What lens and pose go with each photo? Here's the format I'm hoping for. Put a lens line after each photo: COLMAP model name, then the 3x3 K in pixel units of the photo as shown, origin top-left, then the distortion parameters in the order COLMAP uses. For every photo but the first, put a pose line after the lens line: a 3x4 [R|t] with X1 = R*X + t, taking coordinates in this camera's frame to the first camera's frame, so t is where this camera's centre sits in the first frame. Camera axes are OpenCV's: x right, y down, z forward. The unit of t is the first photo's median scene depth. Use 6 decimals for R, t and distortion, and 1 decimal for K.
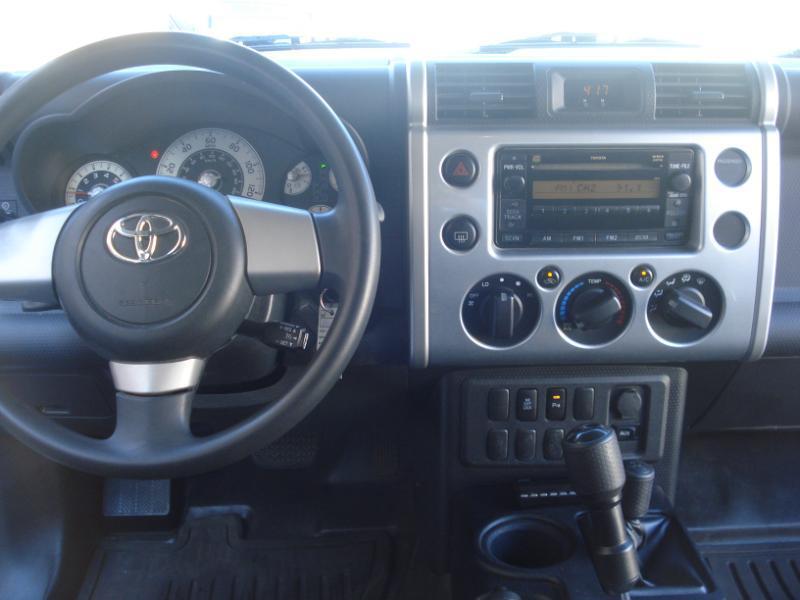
lens RADIAL K [[937.5, 0, 399.7], [0, 937.5, 299.8], [0, 0, 1]] dist [-0.116390, 0.000000]
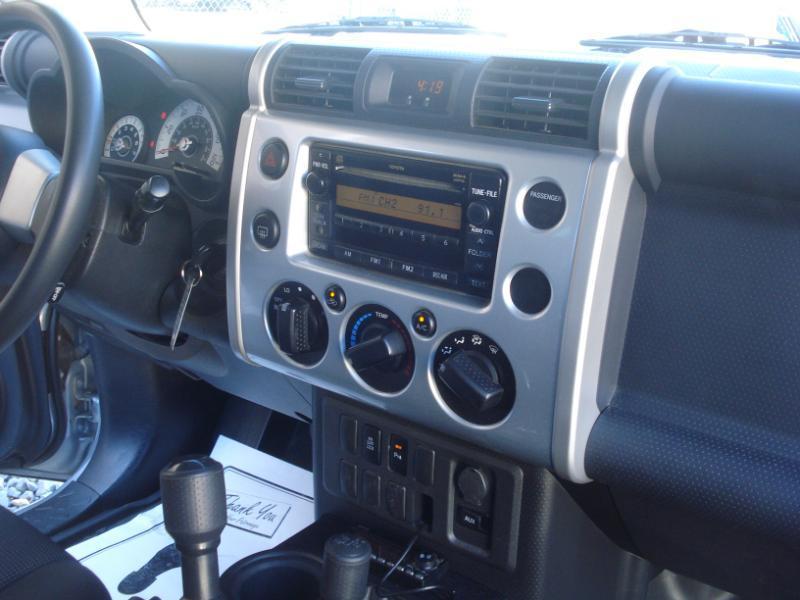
lens RADIAL K [[937.5, 0, 399.5], [0, 937.5, 300.4], [0, 0, 1]] dist [-0.116390, 0.000000]
pose [[0.759781, 0.224446, -0.610211, 0.731259], [-0.222724, 0.971589, 0.080051, -0.103704], [0.610842, 0.075087, 0.788184, 0.356271]]
